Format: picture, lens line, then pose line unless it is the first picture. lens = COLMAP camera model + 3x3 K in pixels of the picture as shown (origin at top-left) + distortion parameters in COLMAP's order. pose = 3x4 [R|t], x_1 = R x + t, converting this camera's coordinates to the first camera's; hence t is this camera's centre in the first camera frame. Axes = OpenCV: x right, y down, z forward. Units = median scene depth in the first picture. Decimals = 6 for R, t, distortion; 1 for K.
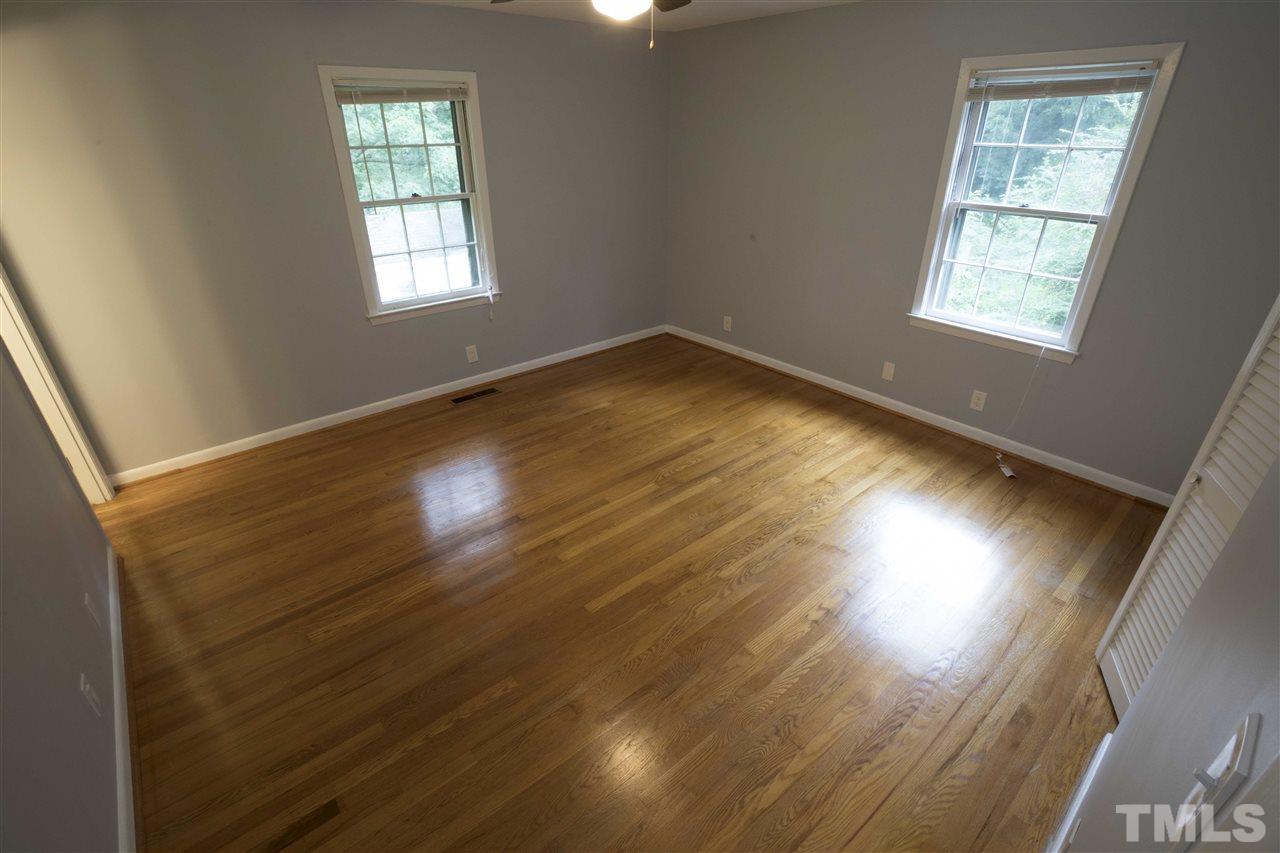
lens RADIAL K [[580.2, 0, 637.5], [0, 580.2, 435.5], [0, 0, 1]] dist [-0.049485, 0.014117]
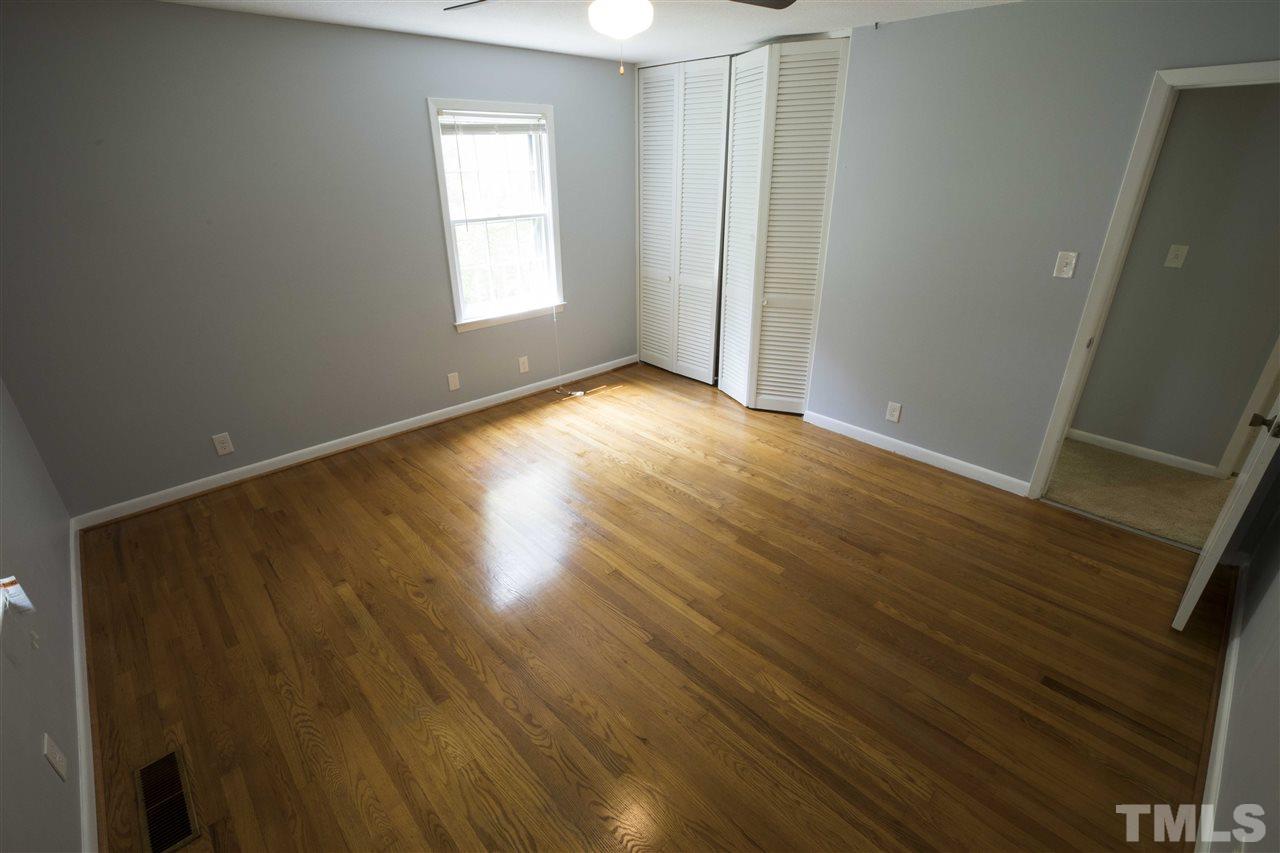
lens RADIAL K [[580.2, 0, 637.5], [0, 580.2, 435.5], [0, 0, 1]] dist [-0.049485, 0.014117]
pose [[-0.047364, -0.421098, 0.905778, -0.909758], [0.473737, 0.788855, 0.391512, -0.447305], [-0.879392, 0.447644, 0.162126, 0.878182]]
